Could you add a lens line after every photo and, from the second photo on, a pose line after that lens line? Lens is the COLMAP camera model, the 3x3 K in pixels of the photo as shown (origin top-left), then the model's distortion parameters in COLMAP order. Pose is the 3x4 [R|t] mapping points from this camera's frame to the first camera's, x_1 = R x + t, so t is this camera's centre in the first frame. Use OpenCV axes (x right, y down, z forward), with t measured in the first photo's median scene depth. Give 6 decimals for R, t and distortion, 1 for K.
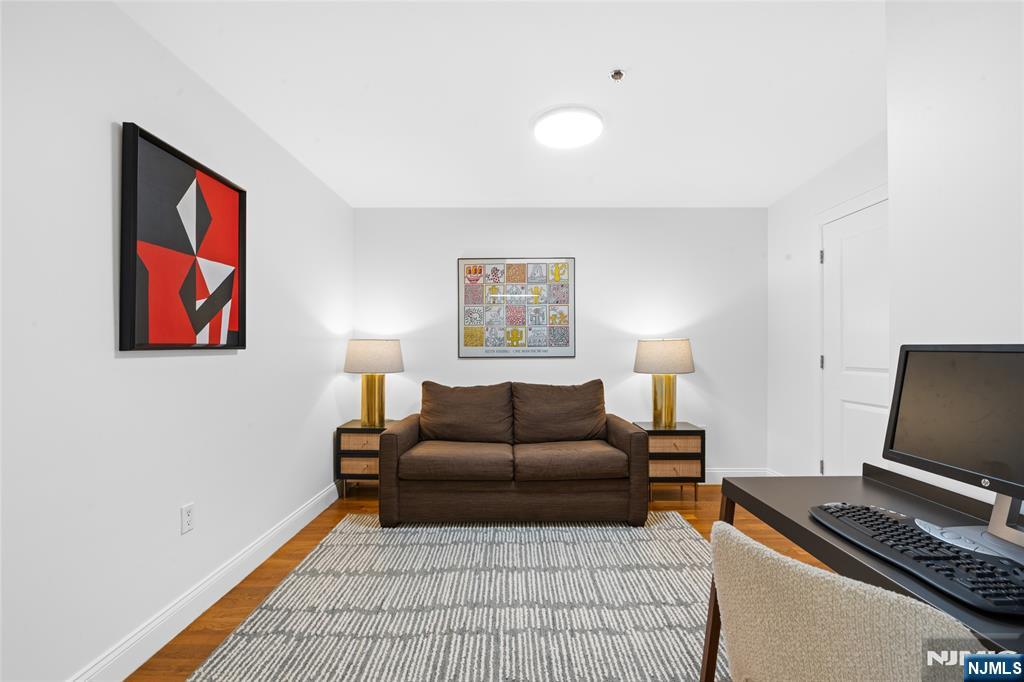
lens RADIAL K [[423.7, 0, 512.9], [0, 423.7, 347.2], [0, 0, 1]] dist [-0.010285, -0.000454]
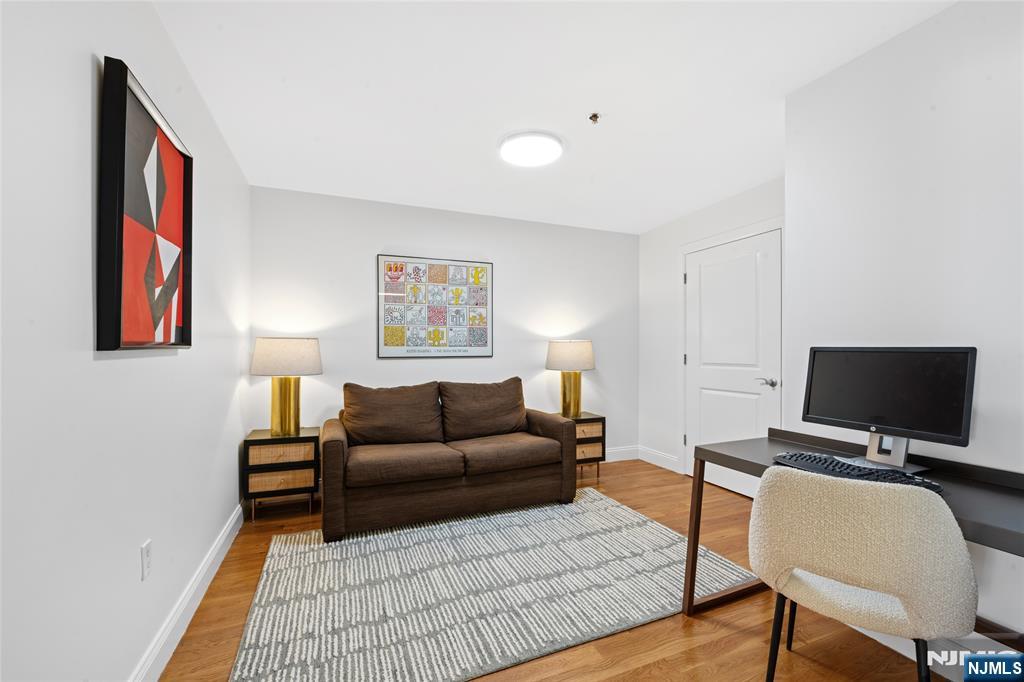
lens RADIAL K [[423.7, 0, 514.0], [0, 423.7, 347.5], [0, 0, 1]] dist [-0.010285, -0.000454]
pose [[0.922366, 0.003112, 0.386305, -0.336561], [-0.003686, 0.999993, 0.000745, -0.000509], [-0.386300, -0.002111, 0.922371, -0.004512]]
